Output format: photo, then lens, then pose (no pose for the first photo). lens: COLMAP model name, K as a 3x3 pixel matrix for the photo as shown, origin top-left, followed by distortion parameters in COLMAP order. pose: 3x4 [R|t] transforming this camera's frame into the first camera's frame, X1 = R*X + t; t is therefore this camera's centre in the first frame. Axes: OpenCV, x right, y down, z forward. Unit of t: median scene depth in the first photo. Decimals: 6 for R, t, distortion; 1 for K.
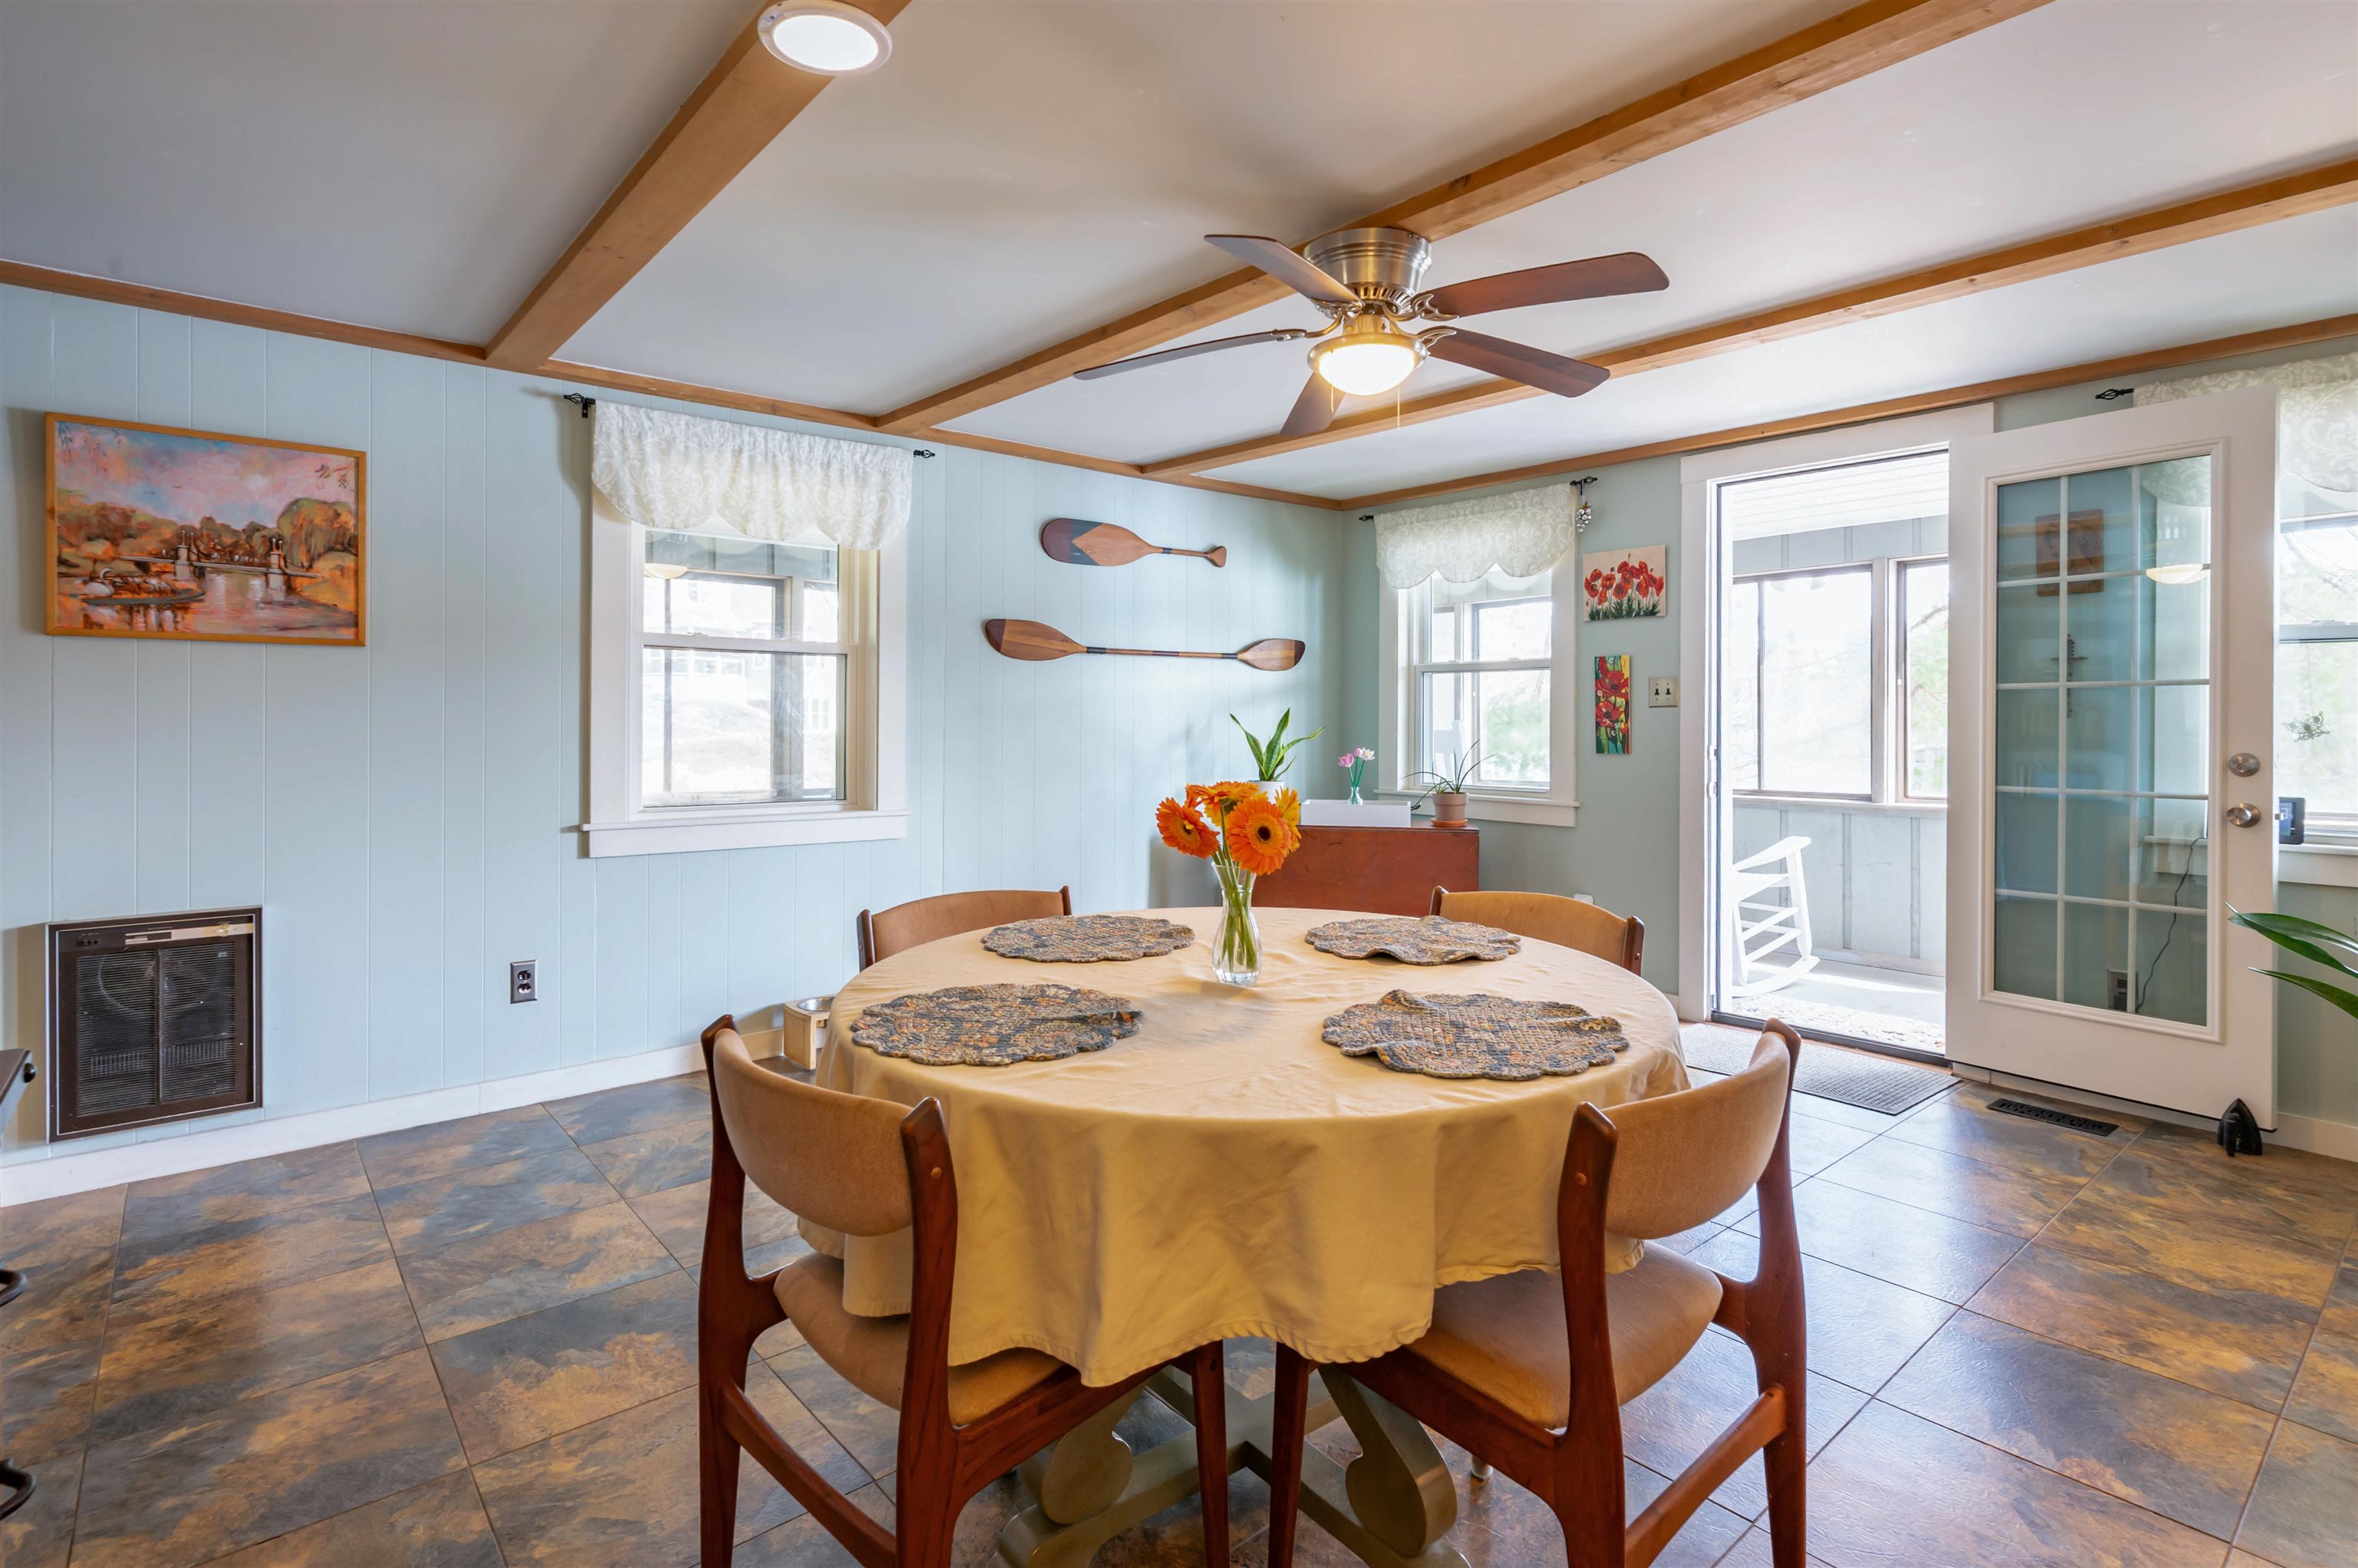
lens RADIAL K [[1176.7, 0, 1208.9], [0, 1176.7, 723.5], [0, 0, 1]] dist [-0.002539, 0.000858]
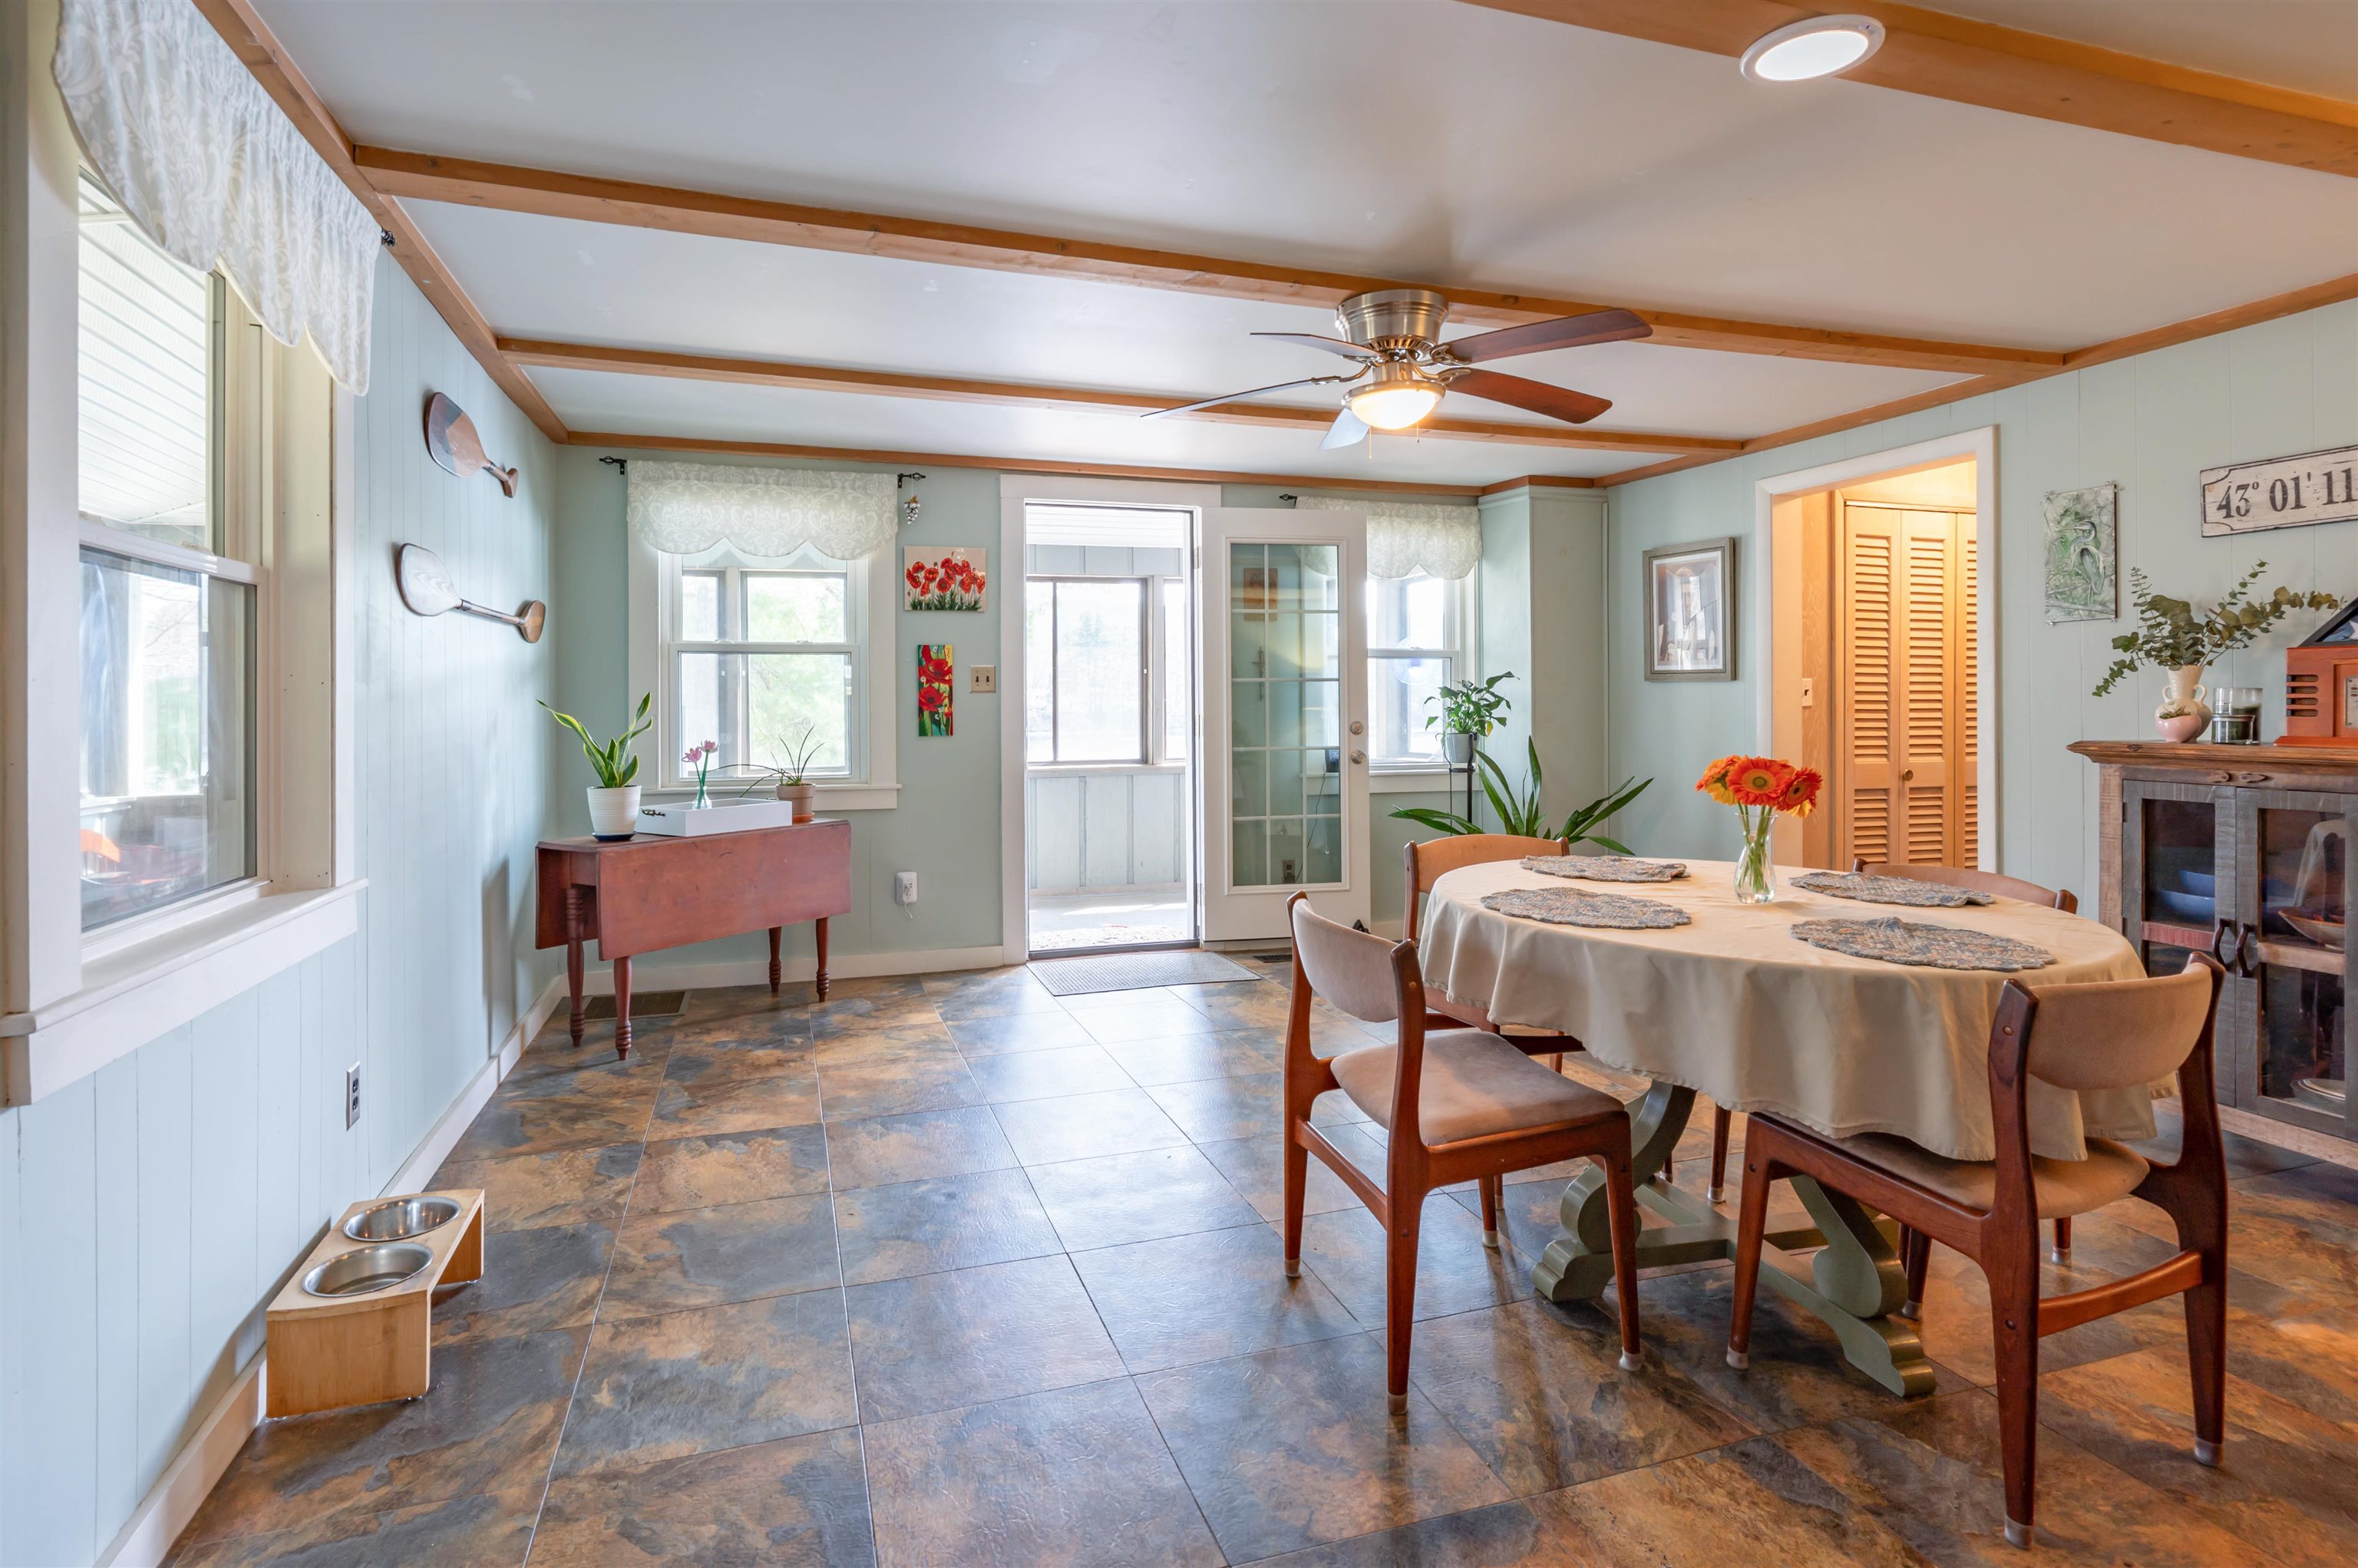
lens RADIAL K [[1136.1, 0, 1169.3], [0, 1136.1, 709.5], [0, 0, 1]] dist [-0.001160, 0.000273]
pose [[0.399808, -0.010202, 0.916542, -0.528814], [0.008837, 0.999934, 0.007276, -0.004463], [-0.916556, 0.005190, 0.399872, 0.397952]]
